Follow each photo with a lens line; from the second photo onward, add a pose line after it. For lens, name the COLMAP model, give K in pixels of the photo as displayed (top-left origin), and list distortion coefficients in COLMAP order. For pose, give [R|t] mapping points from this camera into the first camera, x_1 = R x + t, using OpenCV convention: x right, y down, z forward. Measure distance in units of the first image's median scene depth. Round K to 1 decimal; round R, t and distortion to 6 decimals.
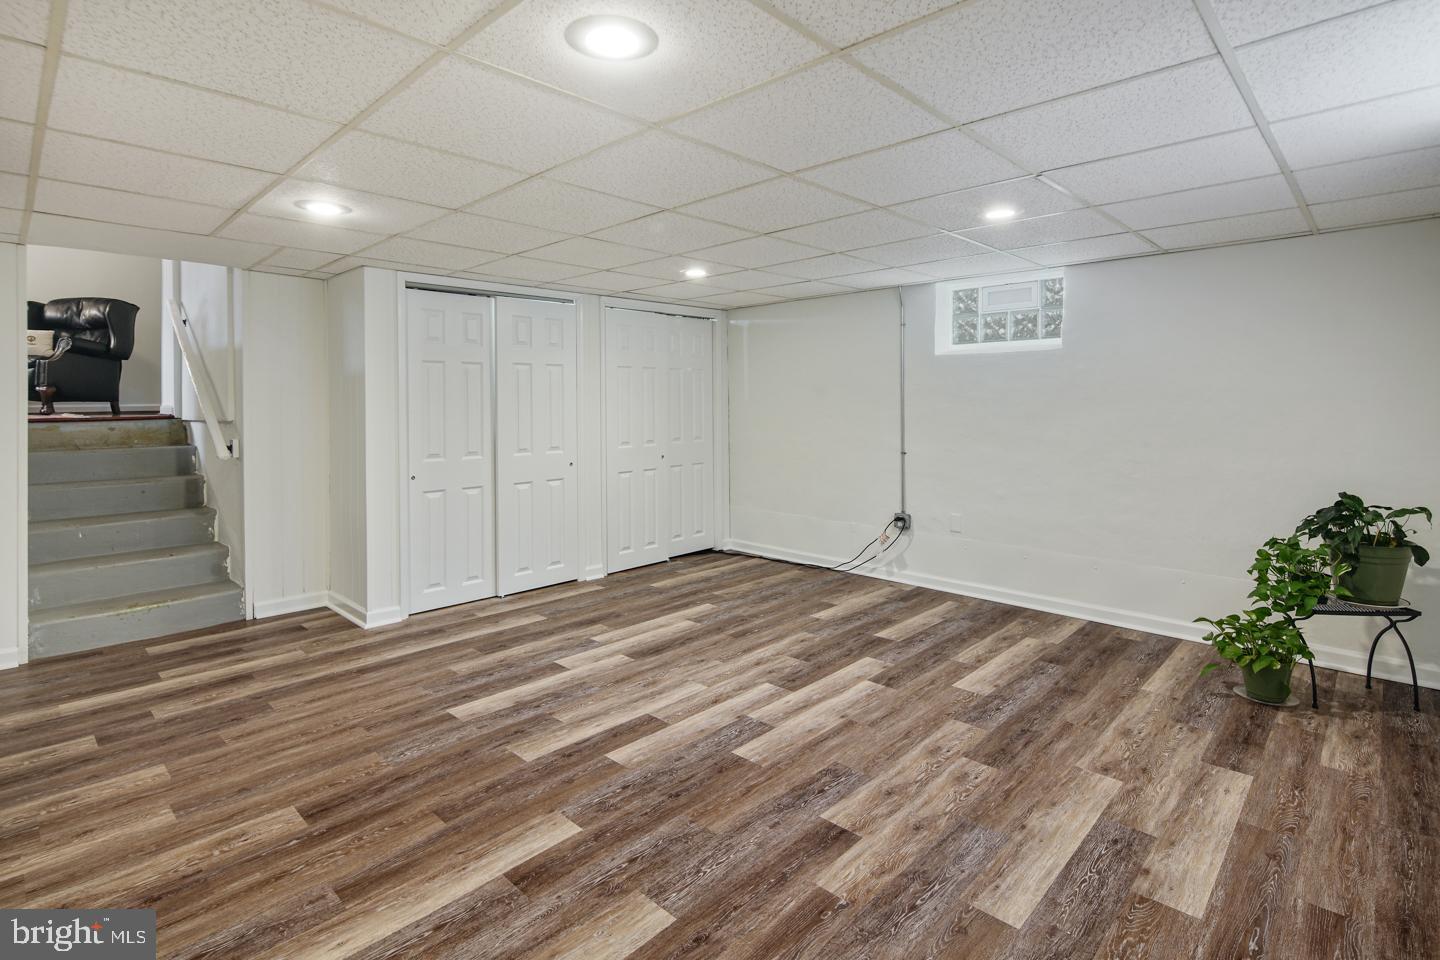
lens RADIAL K [[705.1, 0, 716.7], [0, 705.1, 462.1], [0, 0, 1]] dist [0.002649, -0.000411]
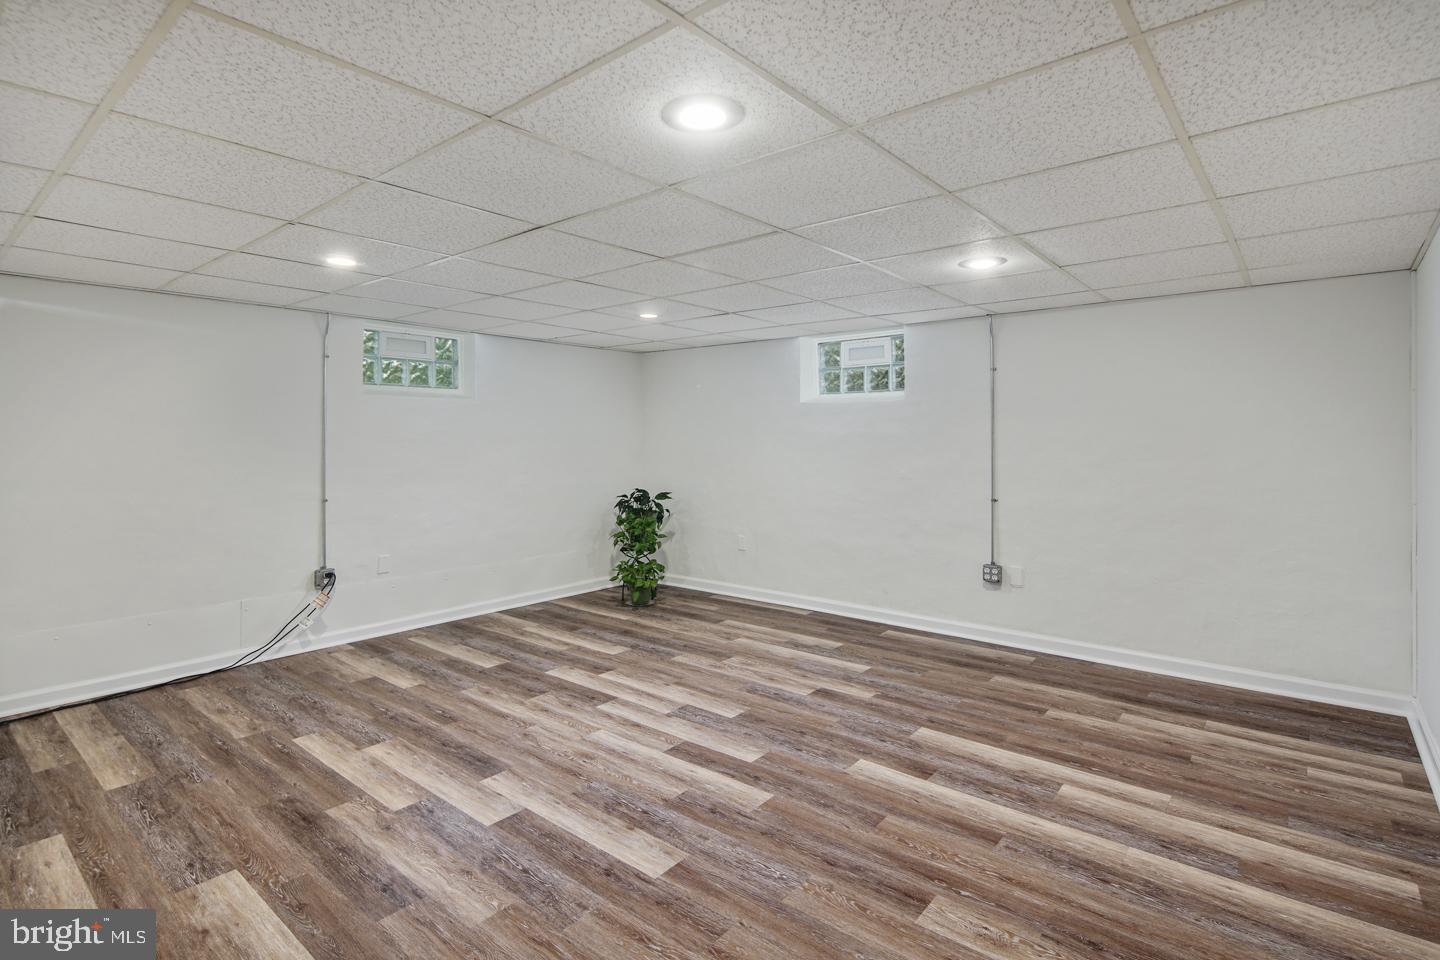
lens RADIAL K [[705.1, 0, 716.7], [0, 705.1, 462.1], [0, 0, 1]] dist [0.002649, -0.000411]
pose [[-0.068785, -0.029400, 0.997198, -1.193843], [0.092298, 0.995091, 0.035705, -0.081522], [-0.993353, 0.094496, -0.065734, 1.061689]]
